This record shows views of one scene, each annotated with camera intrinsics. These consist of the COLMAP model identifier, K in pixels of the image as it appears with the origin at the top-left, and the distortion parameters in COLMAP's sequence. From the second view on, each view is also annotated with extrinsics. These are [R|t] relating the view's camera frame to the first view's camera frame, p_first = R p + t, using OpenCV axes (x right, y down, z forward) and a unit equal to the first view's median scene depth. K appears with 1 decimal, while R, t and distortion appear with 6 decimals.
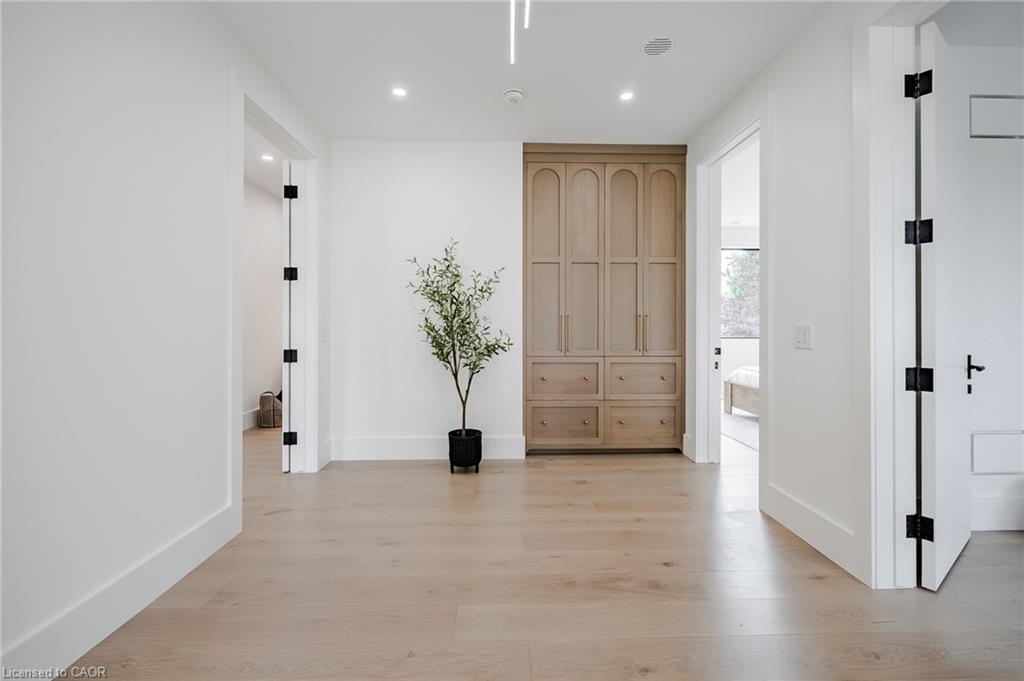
lens RADIAL K [[415.8, 0, 513.3], [0, 415.8, 325.3], [0, 0, 1]] dist [-0.001255, -0.000052]
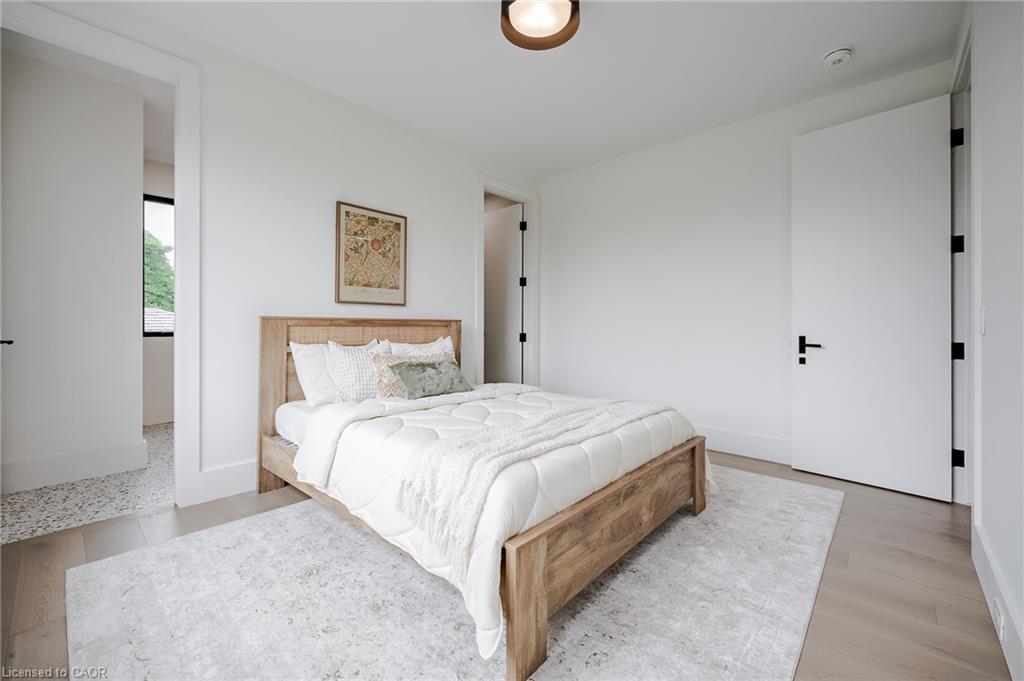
lens RADIAL K [[415.8, 0, 513.3], [0, 415.8, 325.3], [0, 0, 1]] dist [-0.001255, -0.000052]
pose [[-0.716926, -0.005000, 0.697131, 0.359157], [-0.002506, 0.999986, 0.004595, 0.009586], [-0.697145, 0.001547, -0.716929, 1.306138]]
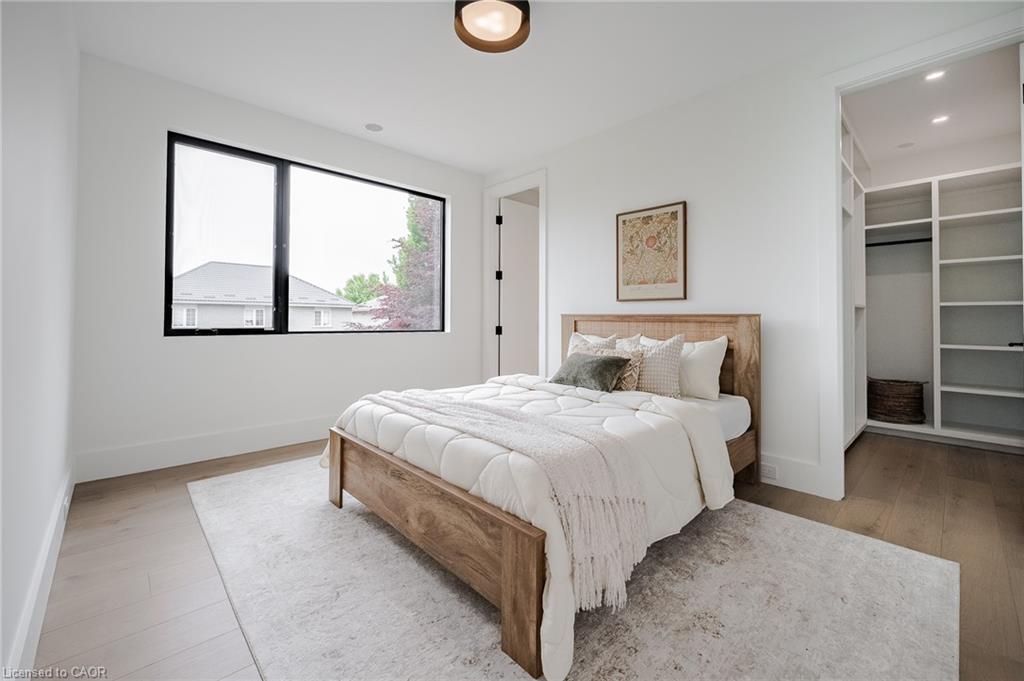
lens RADIAL K [[419.2, 0, 512.3], [0, 419.2, 317.8], [0, 0, 1]] dist [-0.002830, -0.000169]
pose [[0.743057, 0.007072, 0.669191, 0.356876], [-0.004627, 0.999975, -0.005430, 0.013386], [-0.669212, 0.000938, 0.743071, 0.542888]]
